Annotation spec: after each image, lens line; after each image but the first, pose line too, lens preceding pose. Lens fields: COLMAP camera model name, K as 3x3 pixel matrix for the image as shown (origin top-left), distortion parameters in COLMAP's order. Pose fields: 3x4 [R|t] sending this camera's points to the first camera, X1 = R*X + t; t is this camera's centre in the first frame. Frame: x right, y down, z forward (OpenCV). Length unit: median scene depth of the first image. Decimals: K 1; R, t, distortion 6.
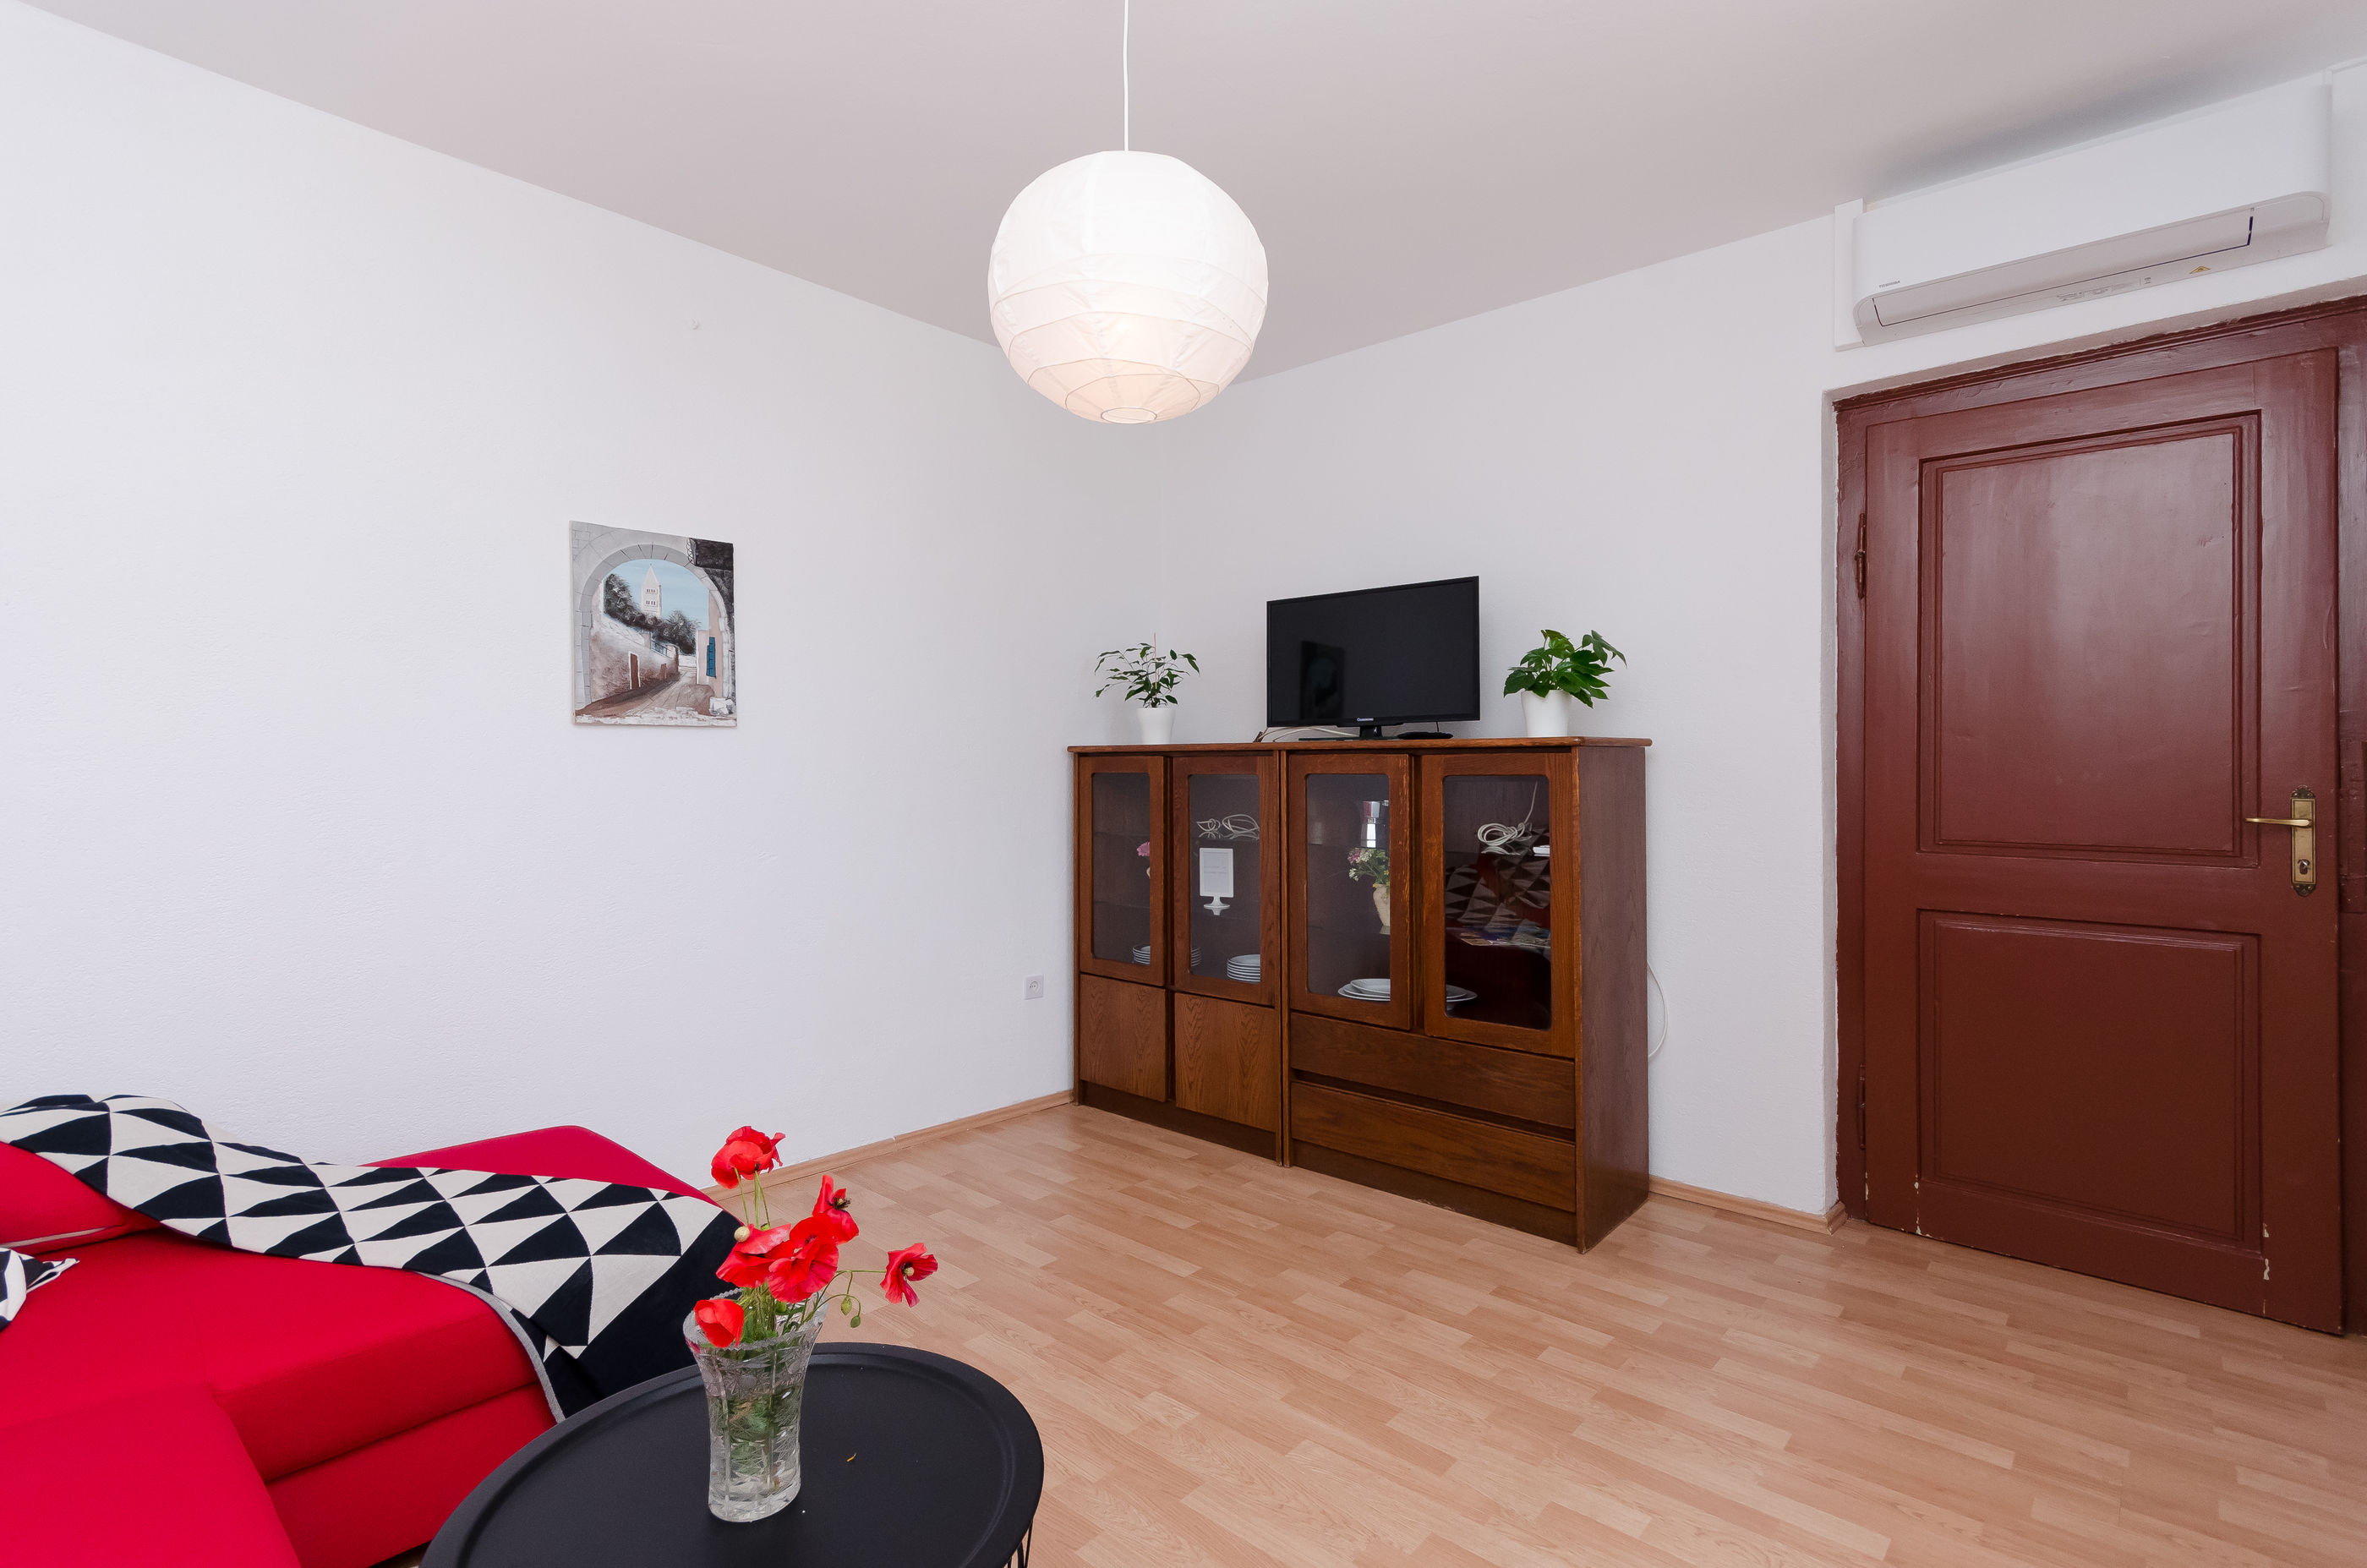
lens RADIAL K [[1017.6, 0, 1183.5], [0, 1017.6, 784.0], [0, 0, 1]] dist [0.000193, 0.000300]
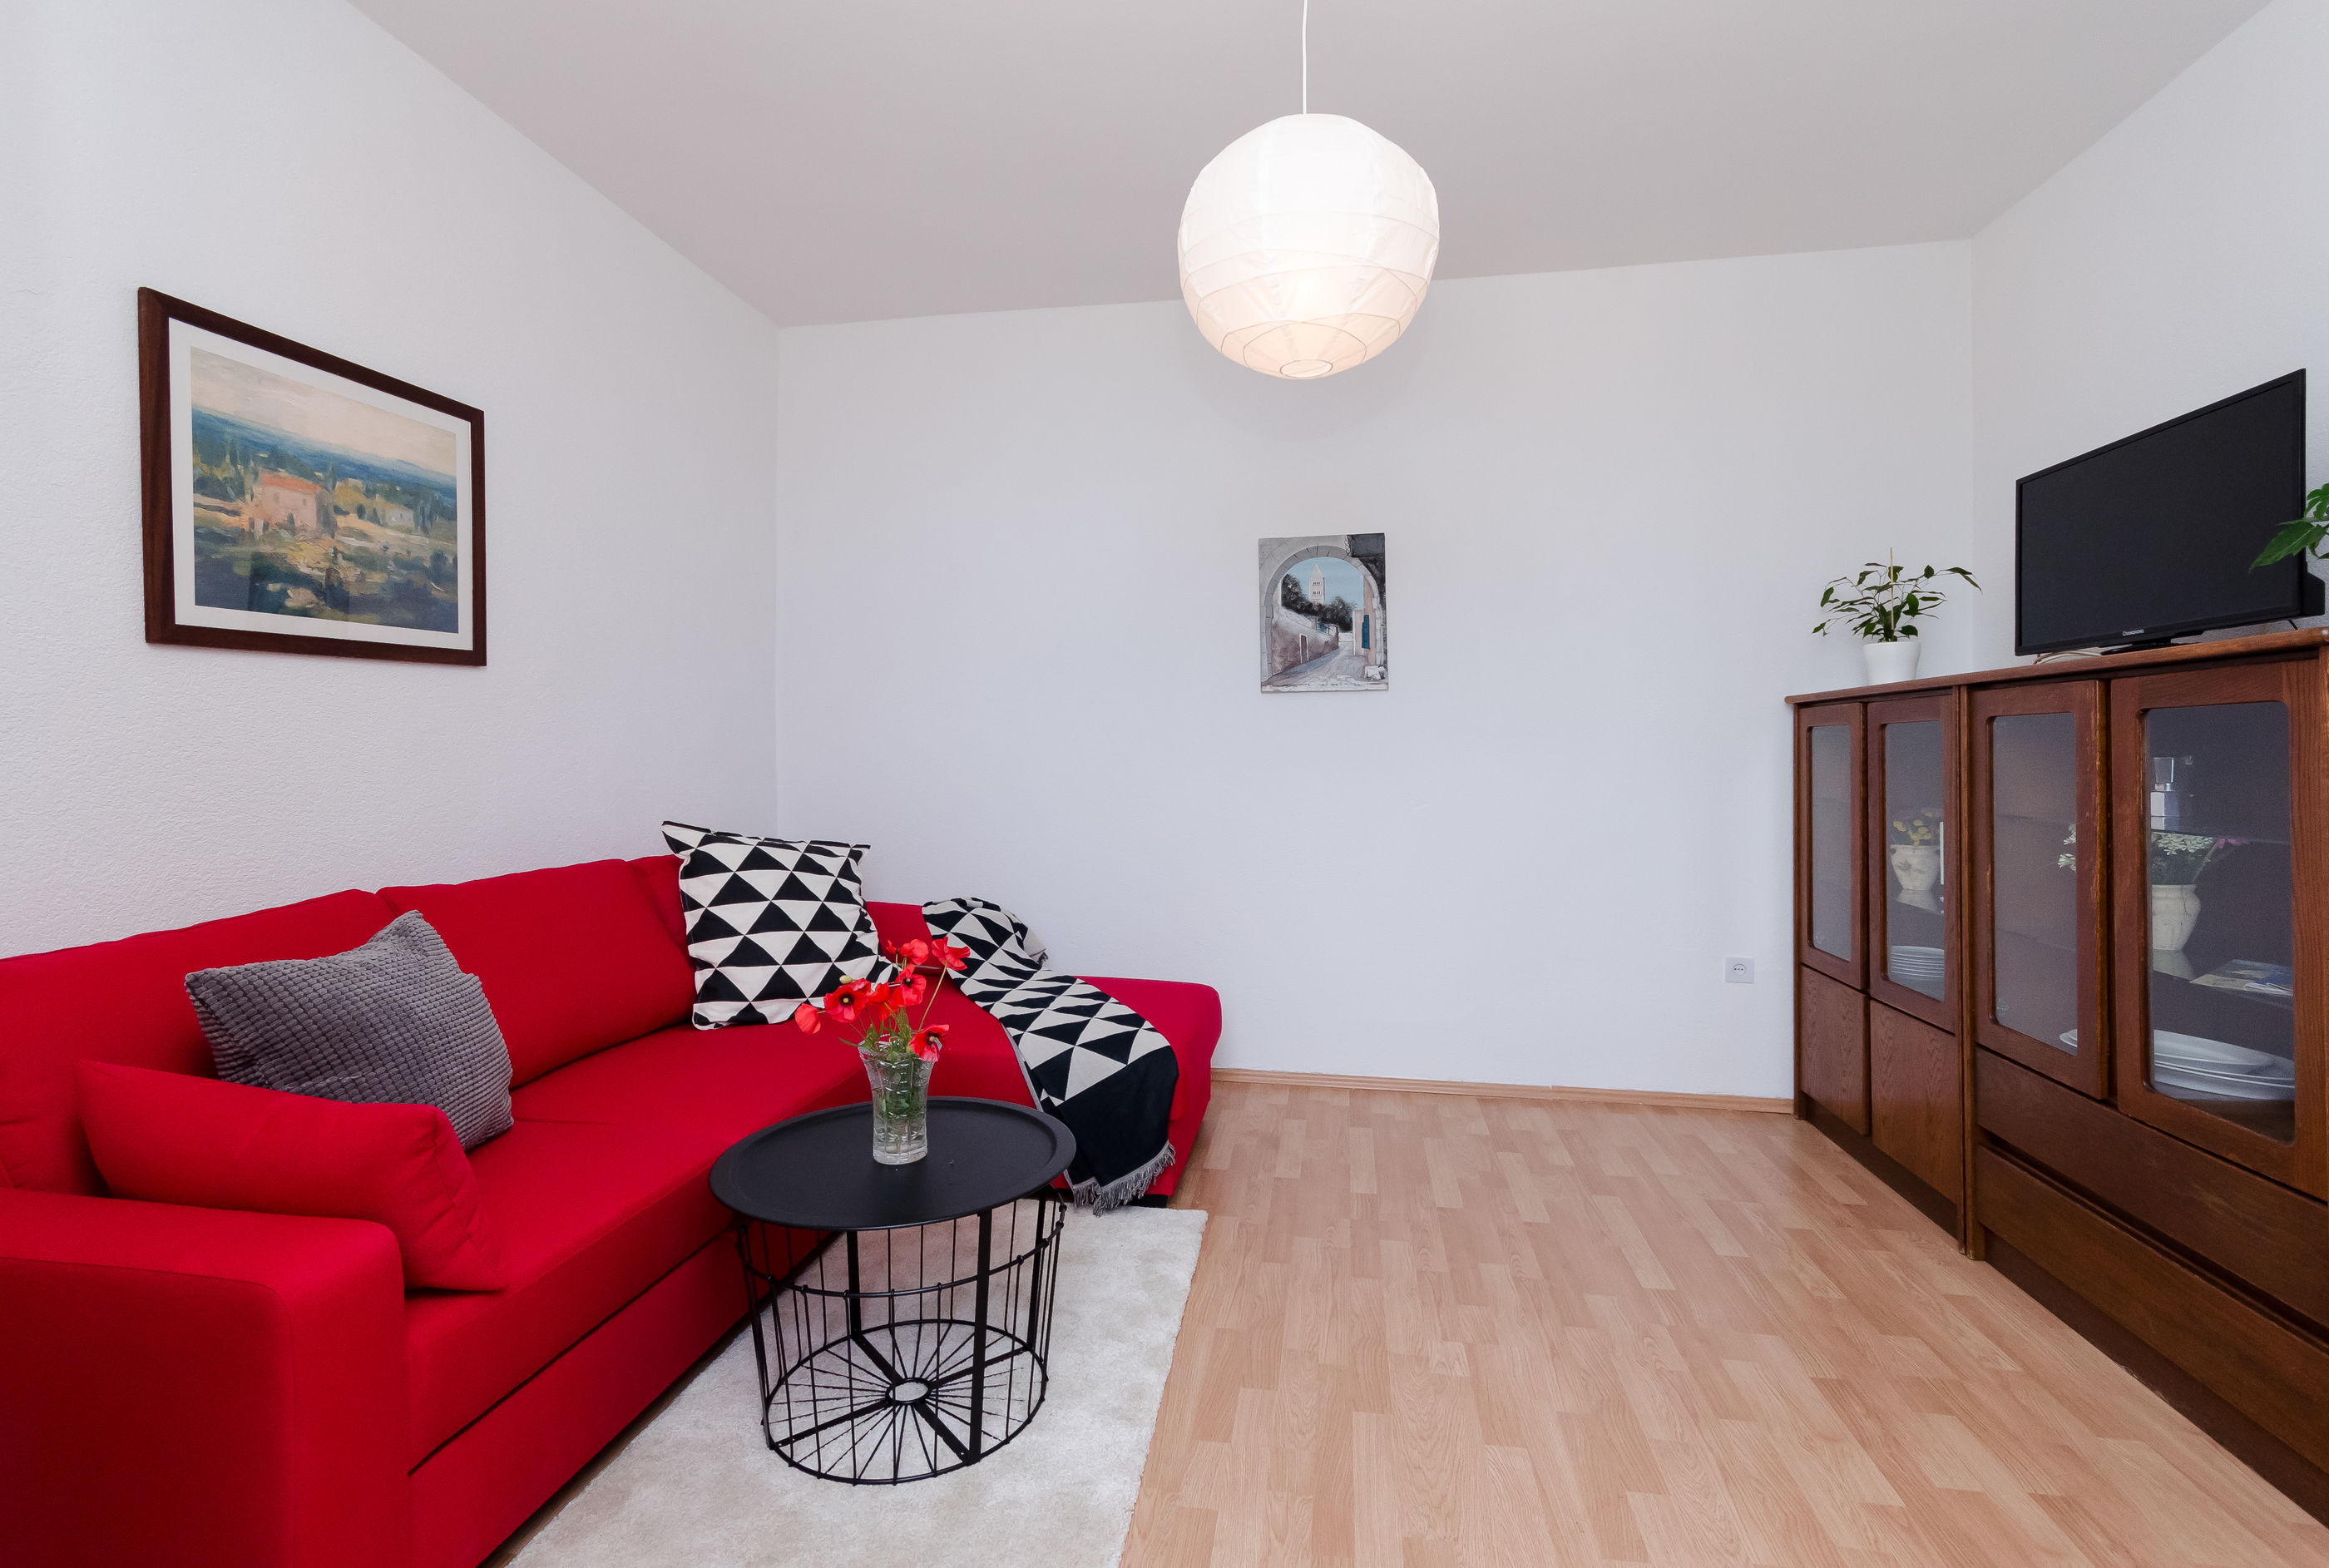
lens RADIAL K [[1075.4, 0, 1320.0], [0, 1075.4, 781.3], [0, 0, 1]] dist [0.016892, 0.000066]
pose [[0.611931, 0.017090, -0.790727, 0.496411], [-0.006809, 0.999843, 0.016339, 0.029579], [0.790882, -0.004614, 0.611951, 0.184297]]
